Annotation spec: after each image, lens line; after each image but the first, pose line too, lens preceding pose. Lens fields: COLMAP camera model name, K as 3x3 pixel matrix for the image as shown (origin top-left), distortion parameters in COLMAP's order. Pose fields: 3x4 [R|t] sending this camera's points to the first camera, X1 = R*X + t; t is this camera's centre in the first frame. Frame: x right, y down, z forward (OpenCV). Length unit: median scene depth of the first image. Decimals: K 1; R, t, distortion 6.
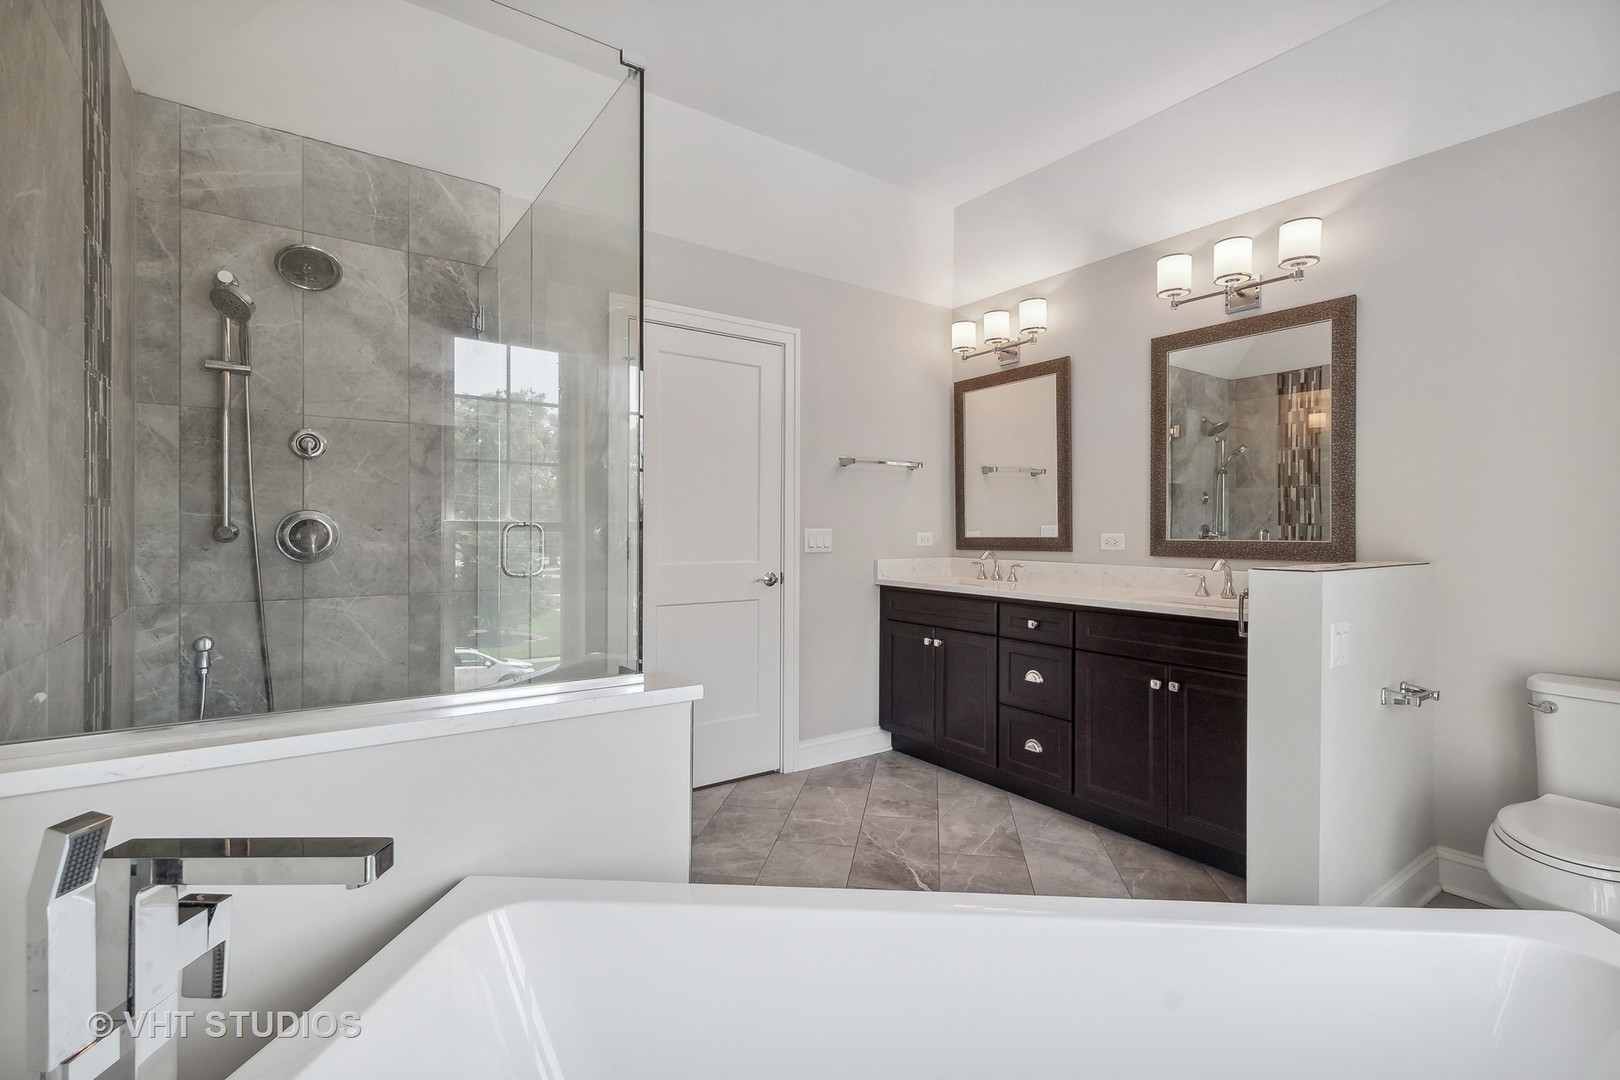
lens RADIAL K [[717.8, 0, 814.0], [0, 717.8, 546.8], [0, 0, 1]] dist [0.001025, 0.000006]
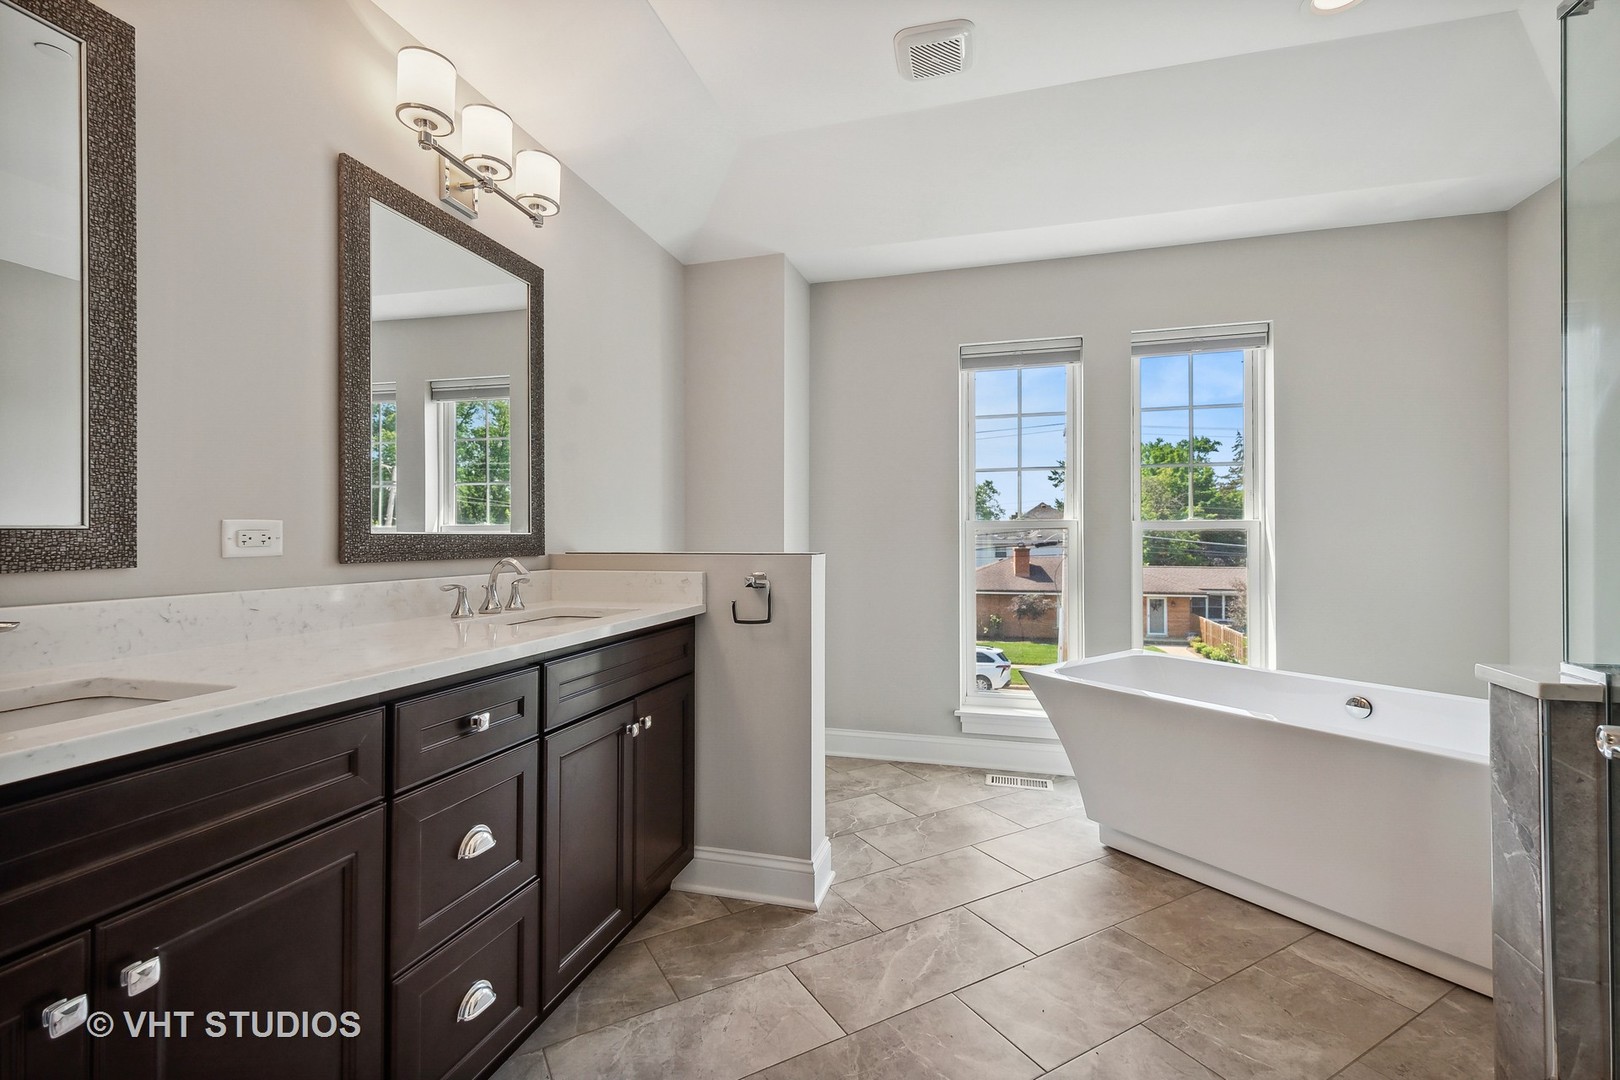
lens RADIAL K [[717.8, 0, 814.0], [0, 717.8, 546.8], [0, 0, 1]] dist [0.001025, 0.000006]
pose [[-0.618015, -0.017992, 0.785960, -0.169976], [0.007175, 0.999567, 0.028524, -0.012984], [-0.786134, 0.023268, -0.617618, 1.103448]]
